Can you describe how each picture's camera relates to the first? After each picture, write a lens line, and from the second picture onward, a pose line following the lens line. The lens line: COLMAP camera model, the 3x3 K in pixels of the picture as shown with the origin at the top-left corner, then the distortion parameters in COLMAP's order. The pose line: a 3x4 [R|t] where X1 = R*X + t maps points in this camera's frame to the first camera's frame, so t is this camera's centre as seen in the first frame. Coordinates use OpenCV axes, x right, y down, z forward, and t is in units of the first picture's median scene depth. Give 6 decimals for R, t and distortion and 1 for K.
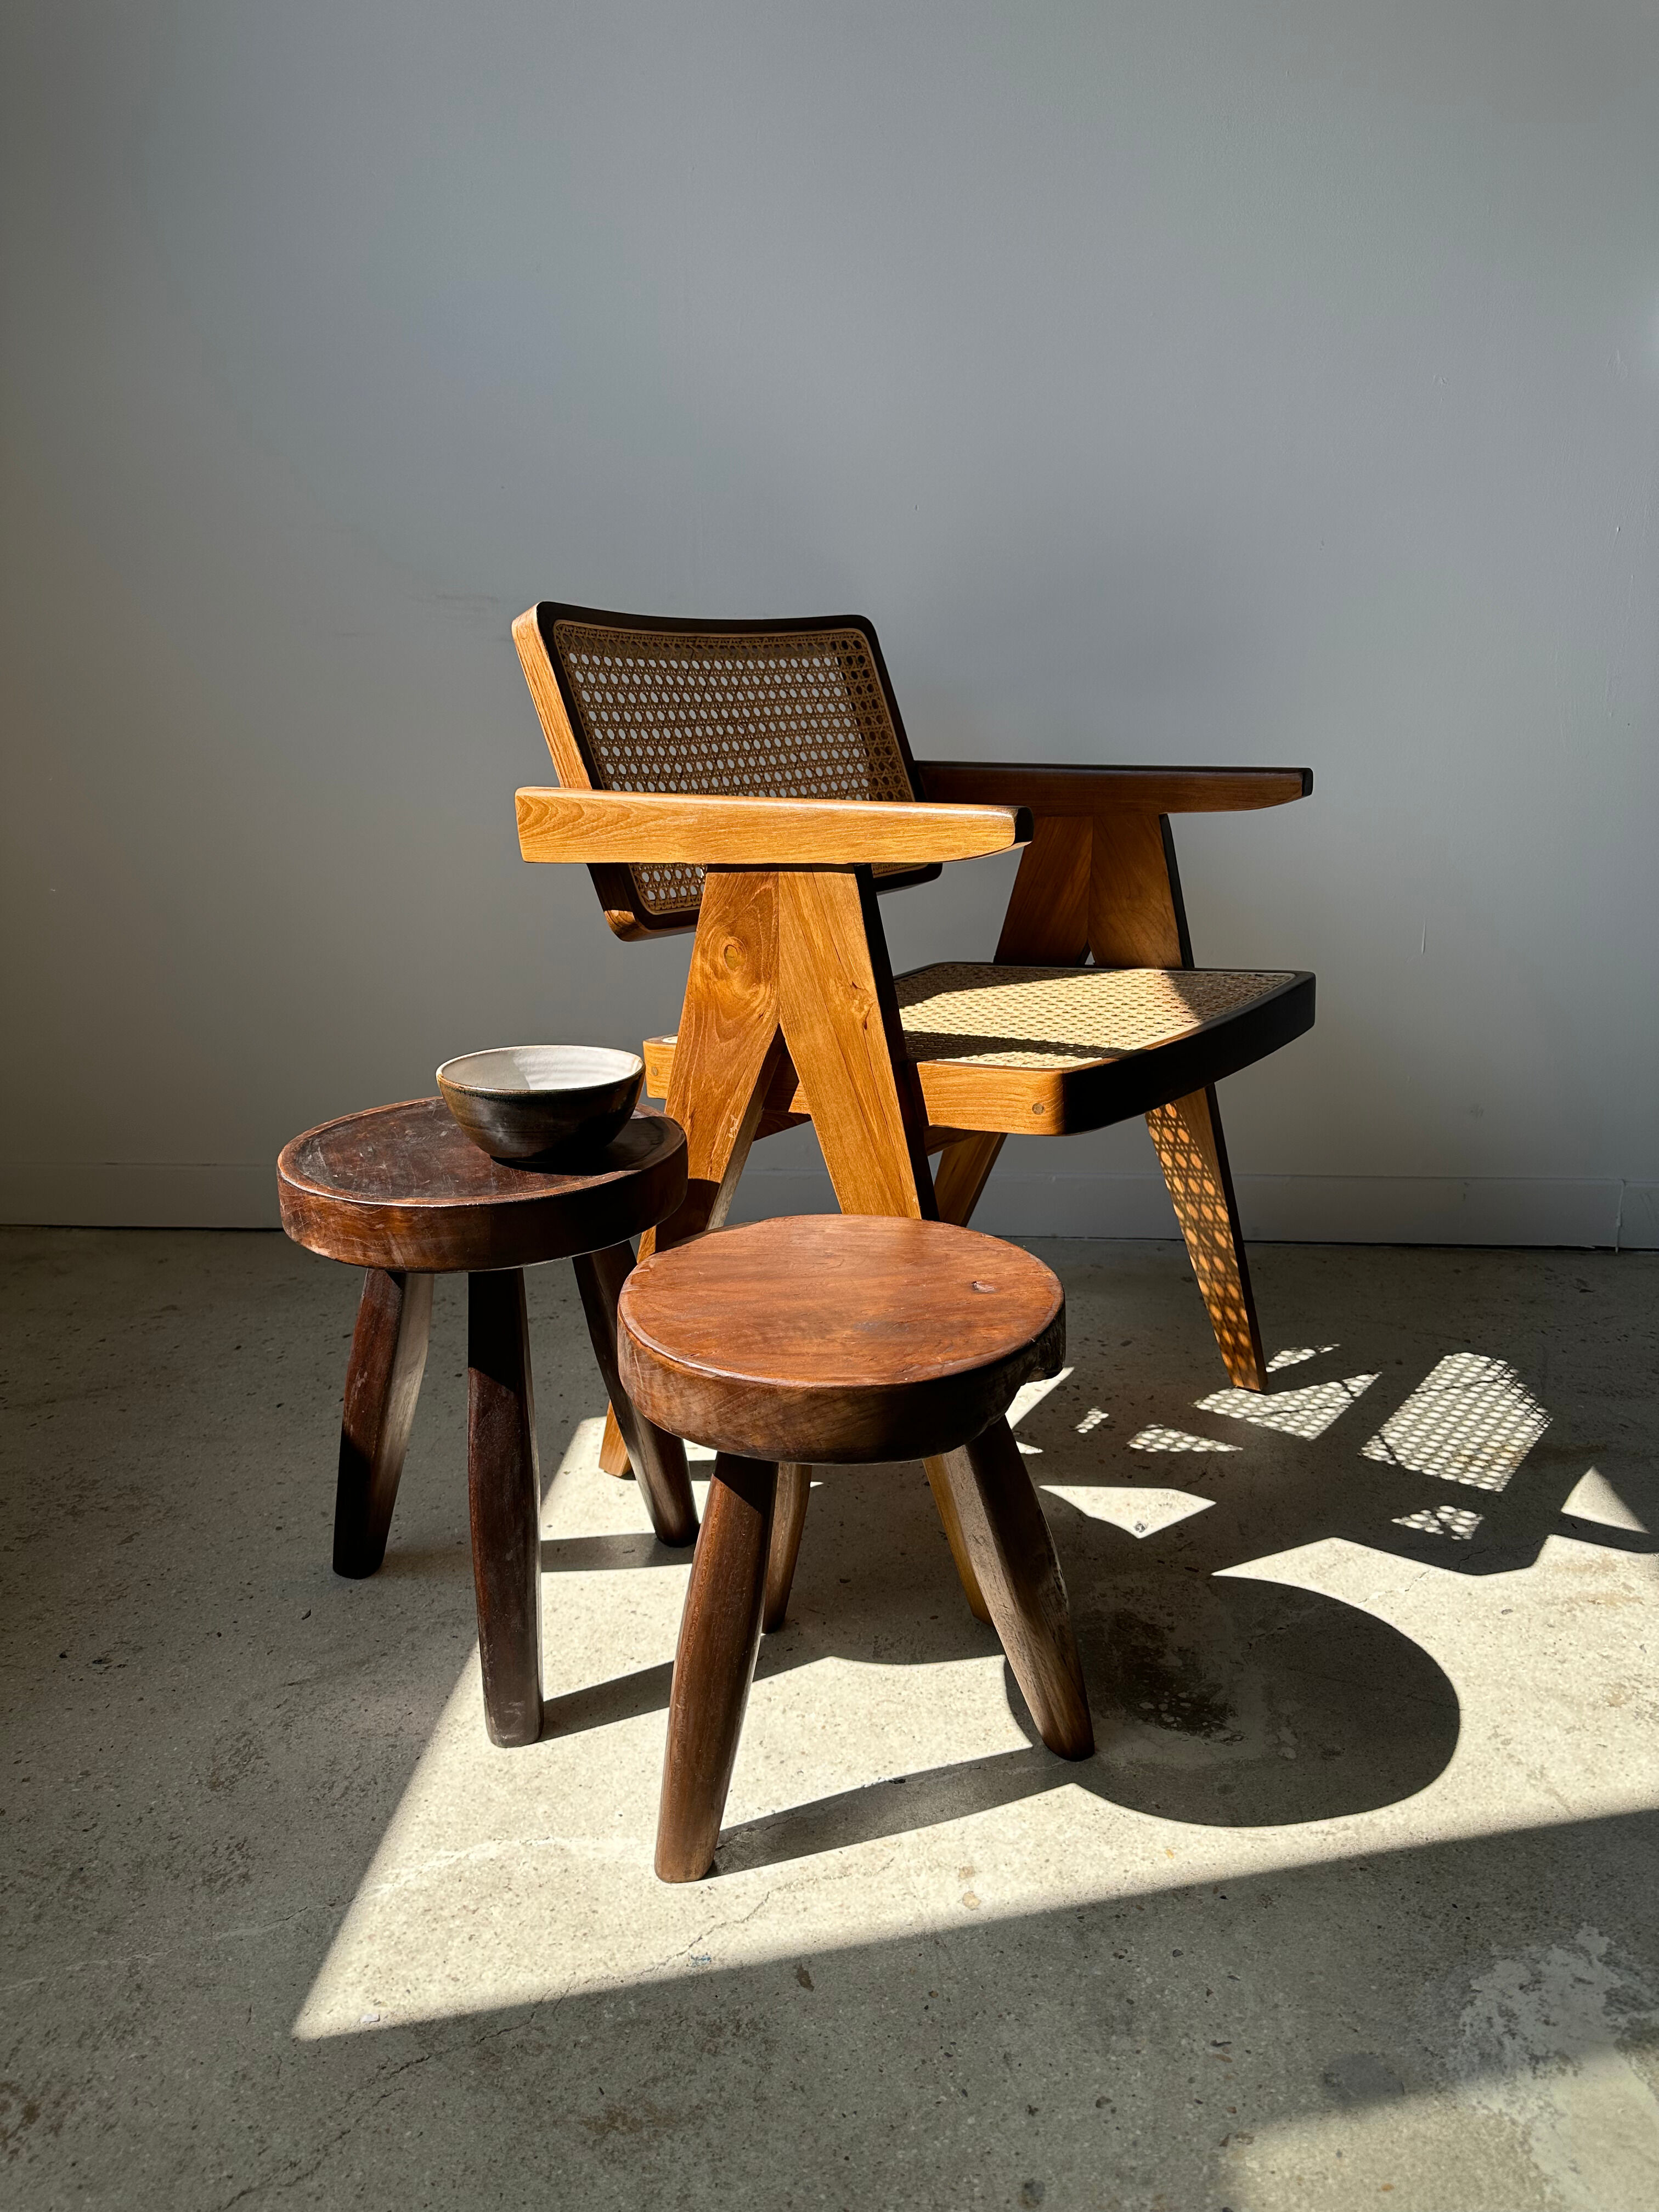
lens RADIAL K [[1592.2, 0, 839.6], [0, 1592.2, 1084.2], [0, 0, 1]] dist [0.005974, -0.014822]
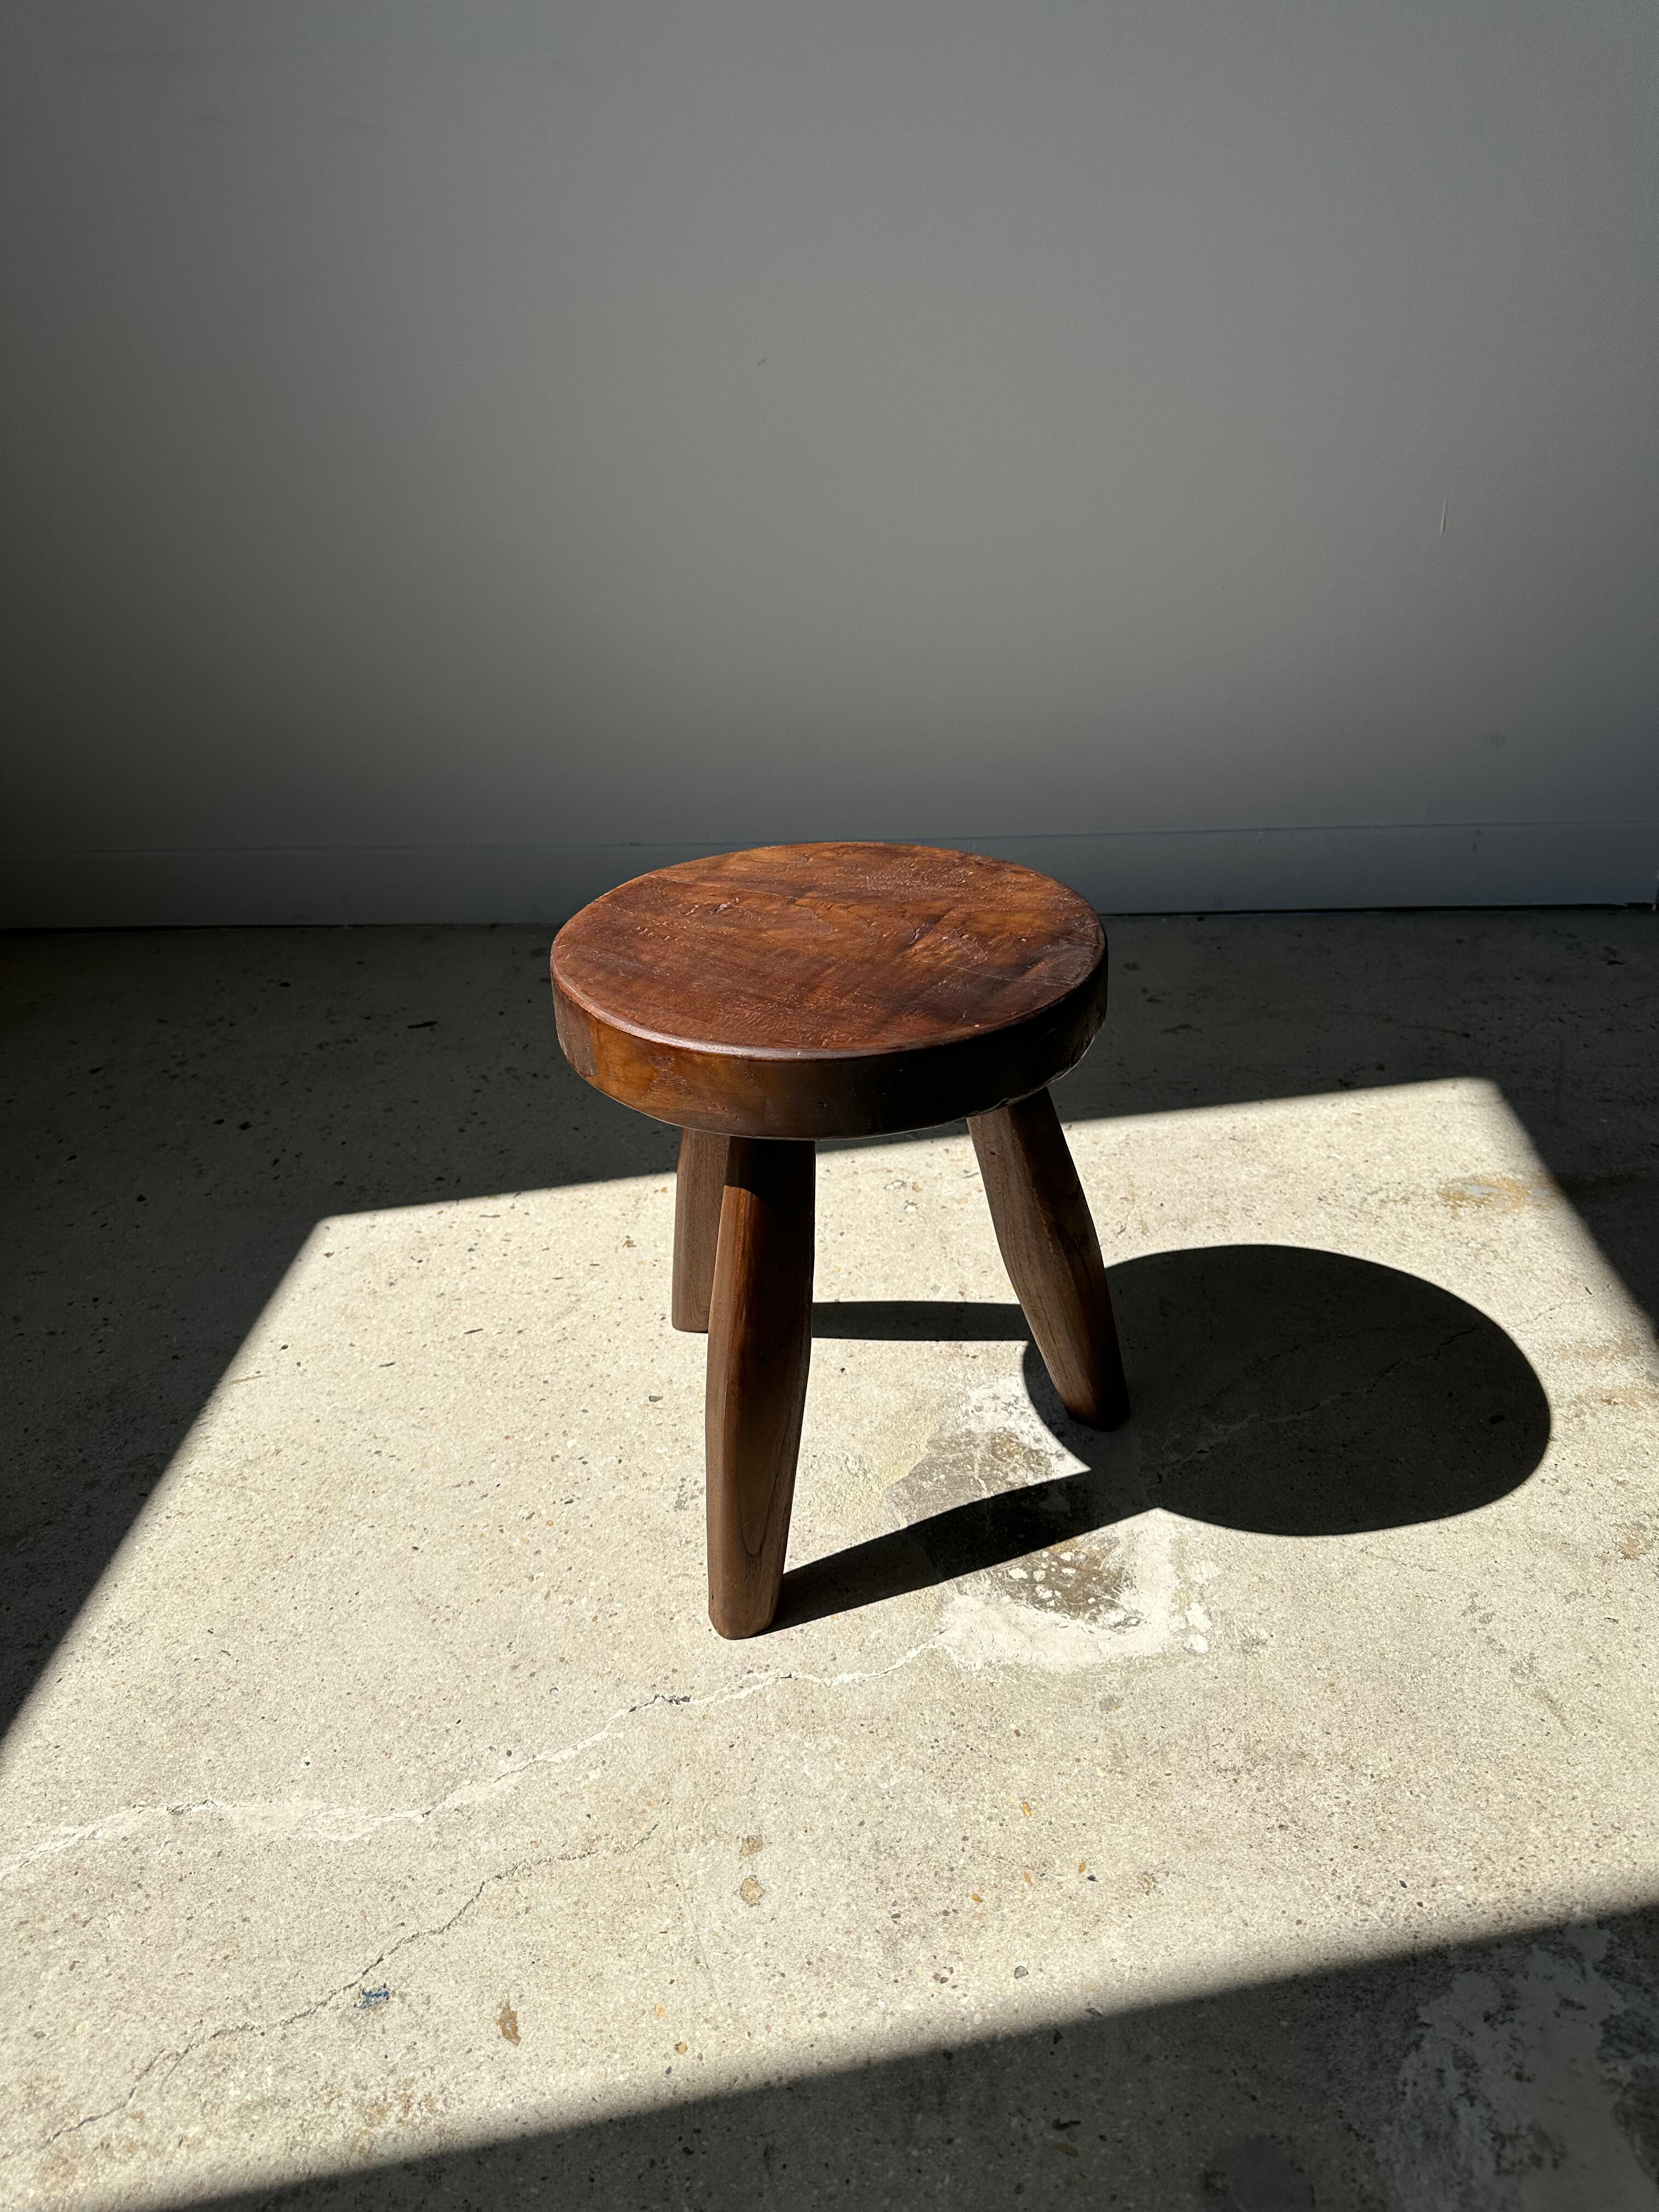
lens RADIAL K [[1592.2, 0, 831.5], [0, 1592.2, 1118.3], [0, 0, 1]] dist [0.005974, -0.014822]
pose [[0.999525, -0.030073, -0.006789, 0.141966], [0.030815, 0.967595, 0.250622, -0.022393], [-0.000968, -0.250712, 0.968061, 0.387833]]
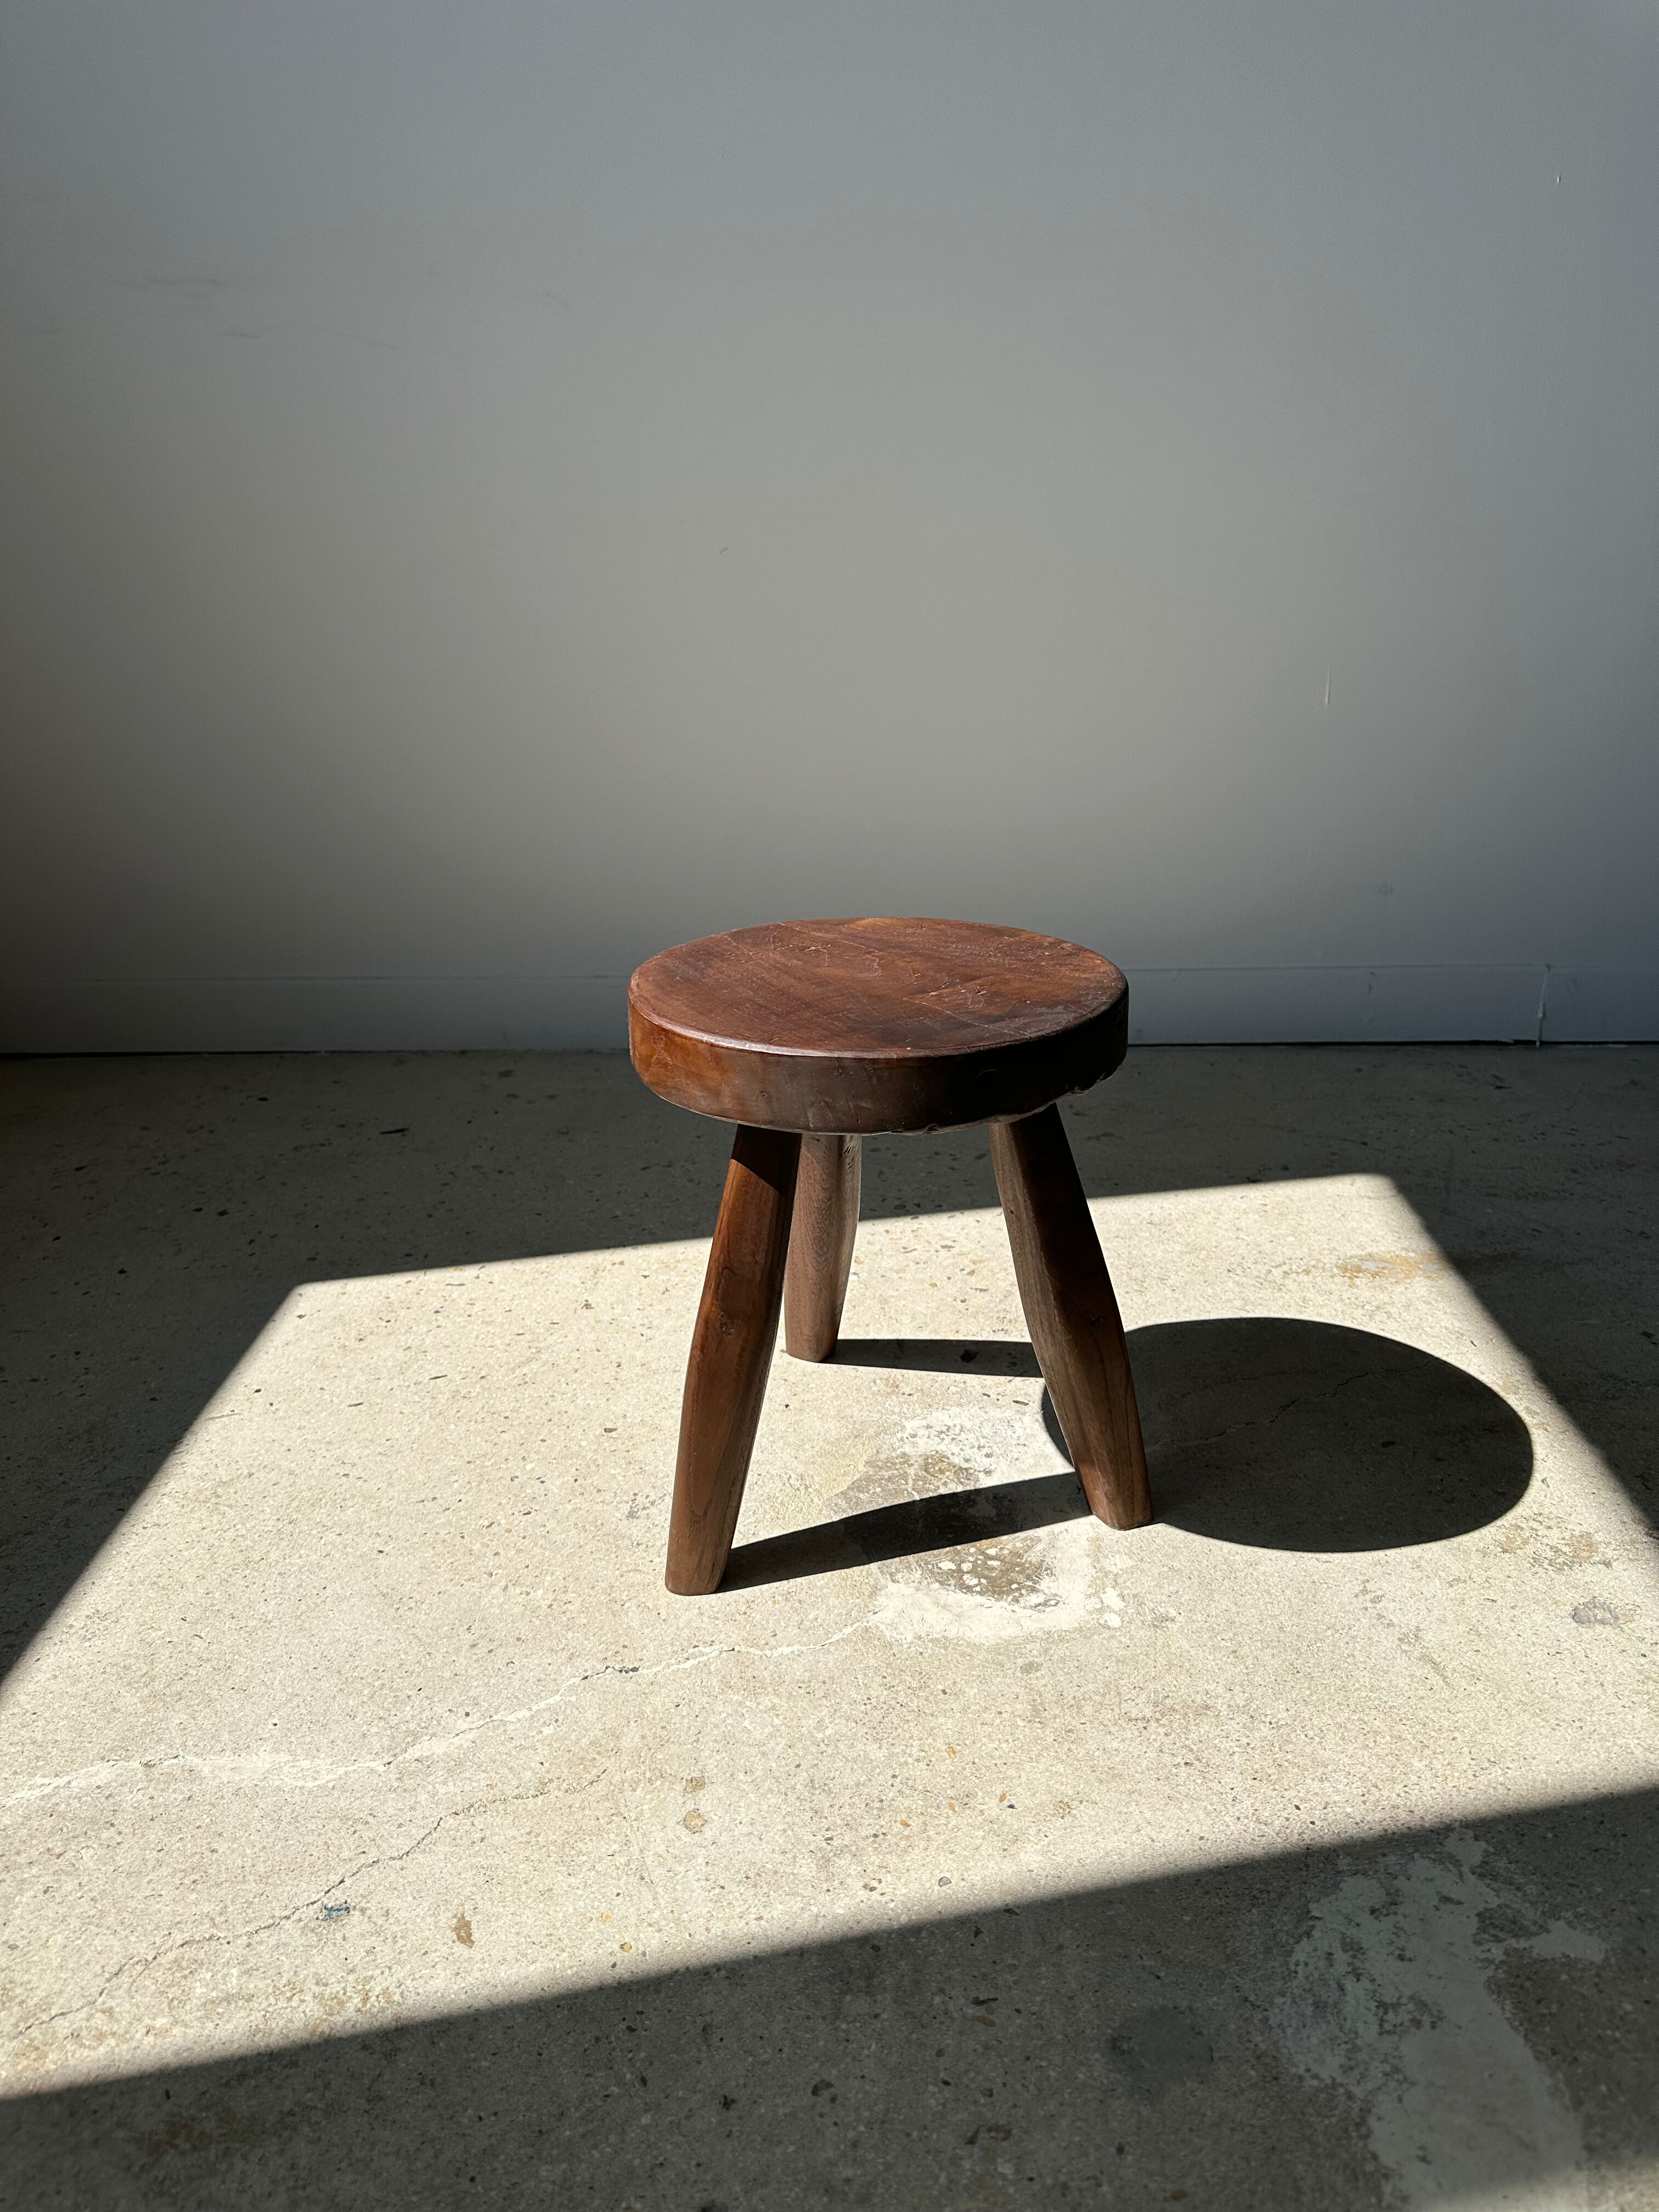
lens RADIAL K [[1592.2, 0, 834.0], [0, 1592.2, 1105.7], [0, 0, 1]] dist [0.005974, -0.014822]
pose [[0.999345, -0.021978, 0.028741, 0.143468], [0.018795, 0.994119, 0.106652, 0.078365], [-0.030916, -0.106042, 0.993881, 0.257832]]
